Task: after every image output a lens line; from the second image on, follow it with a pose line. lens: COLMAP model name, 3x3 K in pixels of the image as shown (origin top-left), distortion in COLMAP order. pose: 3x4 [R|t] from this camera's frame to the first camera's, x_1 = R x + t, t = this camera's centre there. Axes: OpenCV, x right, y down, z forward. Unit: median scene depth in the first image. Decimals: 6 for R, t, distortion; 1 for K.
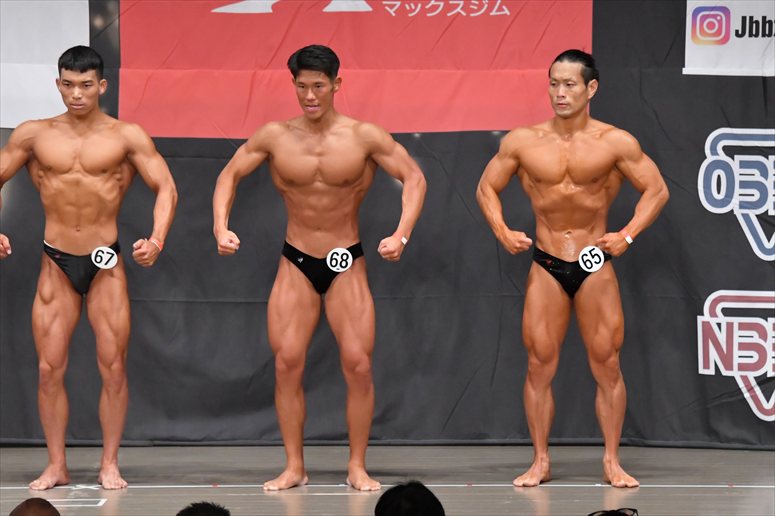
lens RADIAL K [[5022.3, 0, 370.1], [0, 5022.3, 259.6], [0, 0, 1]] dist [1.881711, 0.000000]
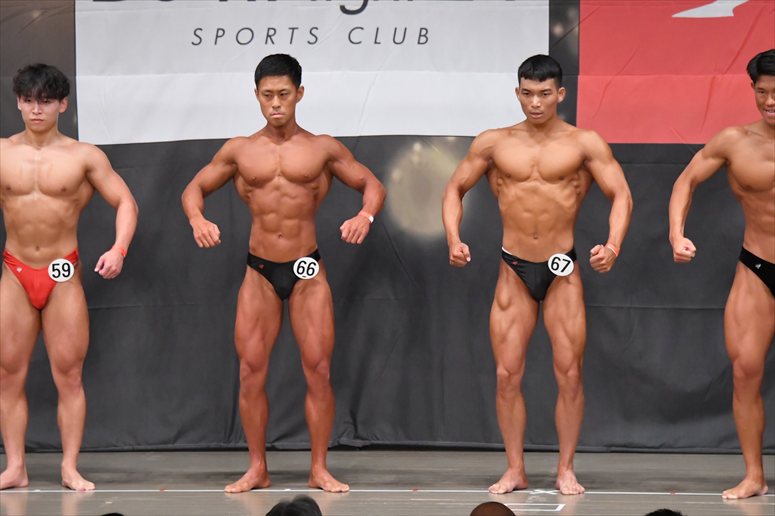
lens RADIAL K [[5022.3, 0, 392.1], [0, 5022.3, 259.2], [0, 0, 1]] dist [1.881711, 0.000000]
pose [[0.985589, -0.001536, -0.169150, 0.122905], [0.001318, 0.999998, -0.001400, -0.000073], [0.169152, 0.001157, 0.985589, 0.006903]]
